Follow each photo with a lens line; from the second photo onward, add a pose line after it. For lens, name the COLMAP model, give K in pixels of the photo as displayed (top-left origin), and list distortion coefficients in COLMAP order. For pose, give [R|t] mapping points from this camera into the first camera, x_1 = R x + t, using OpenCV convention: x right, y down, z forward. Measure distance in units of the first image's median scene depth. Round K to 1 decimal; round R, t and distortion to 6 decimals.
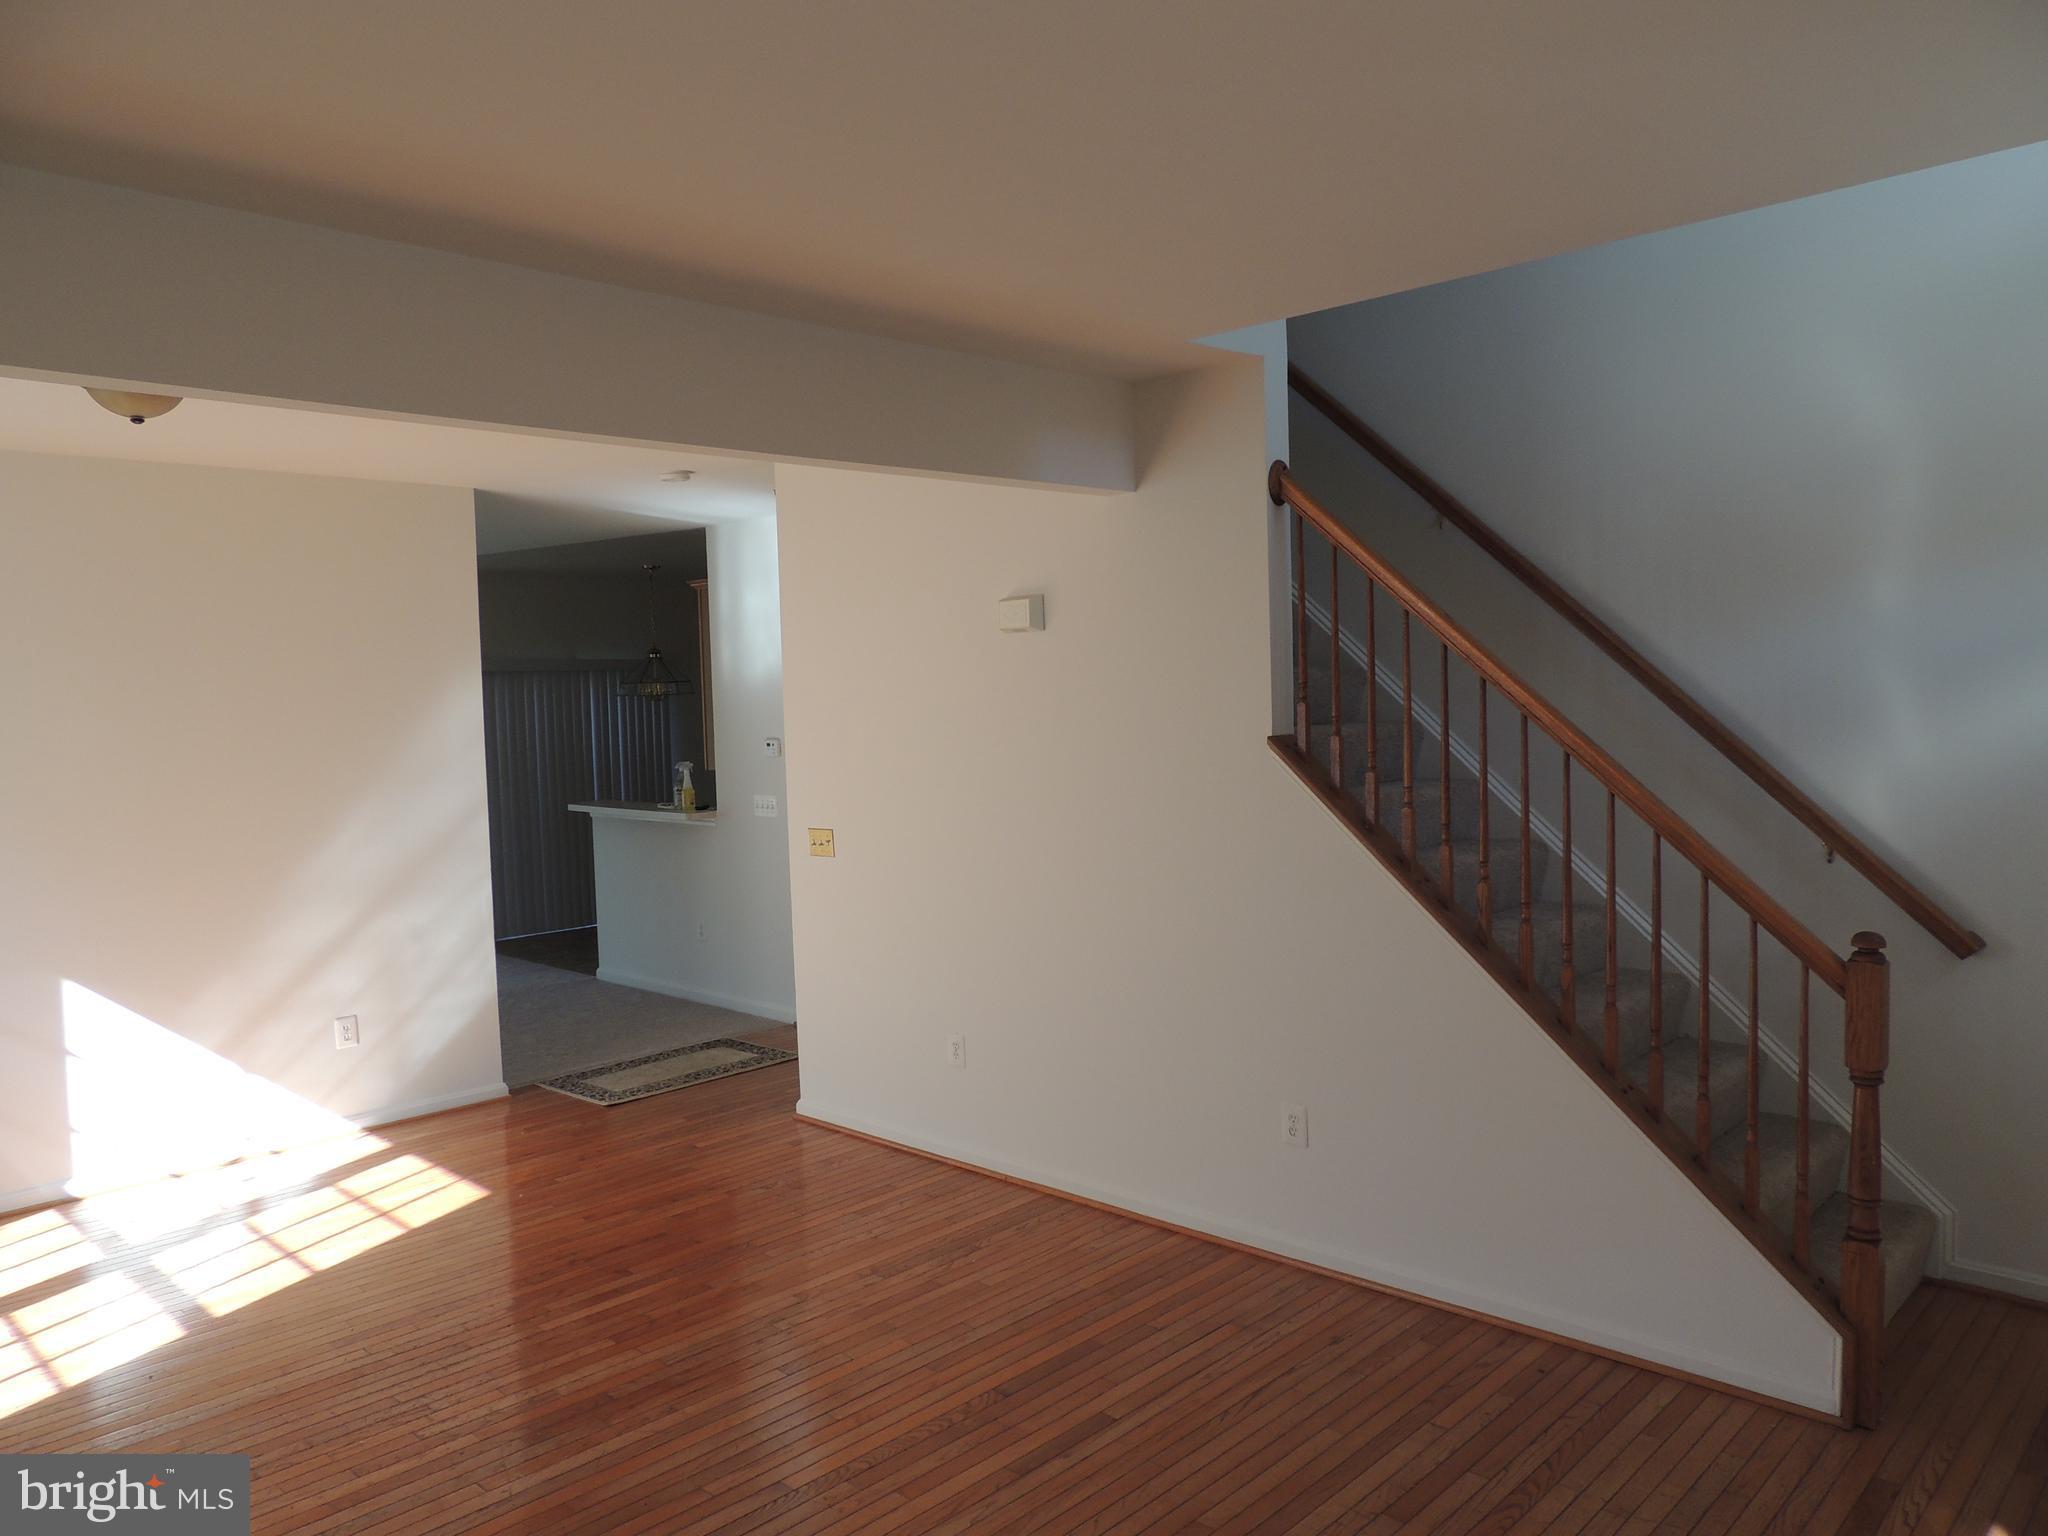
lens RADIAL K [[1486.2, 0, 1024.0], [0, 1486.2, 768.0], [0, 0, 1]] dist [-0.000046, -0.002065]
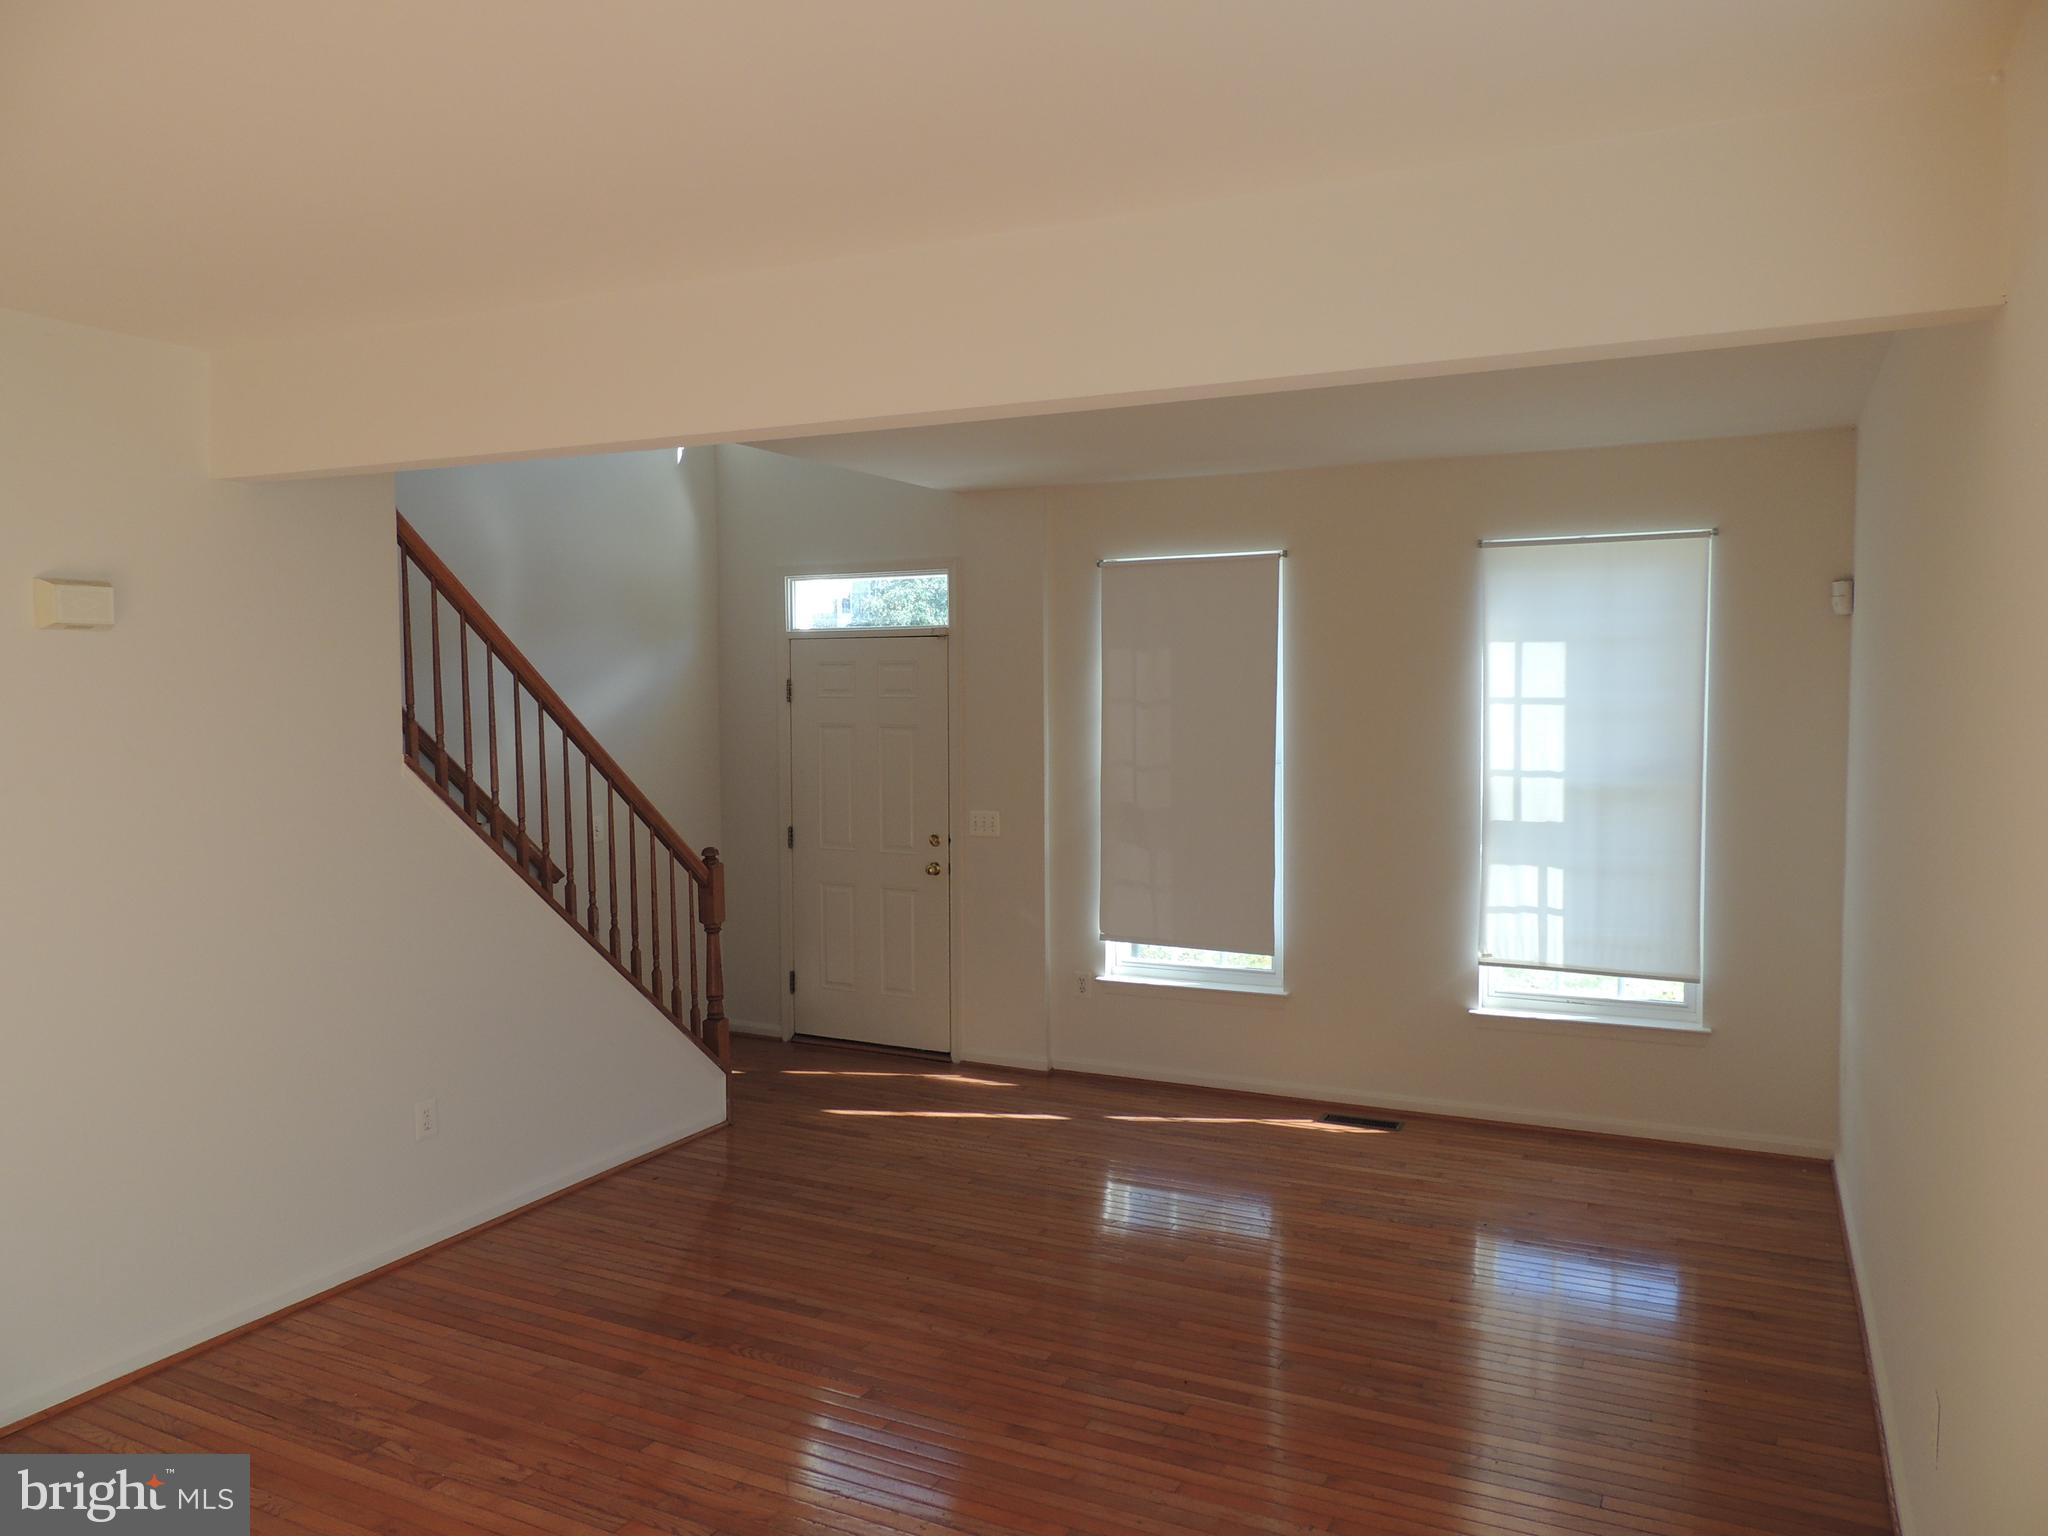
lens RADIAL K [[1486.2, 0, 1024.0], [0, 1486.2, 768.0], [0, 0, 1]] dist [-0.000046, -0.002065]
pose [[-0.306180, -0.020532, 0.951752, -1.005236], [0.065807, 0.996919, 0.042677, -0.029070], [-0.949696, 0.075698, -0.303886, 0.944530]]
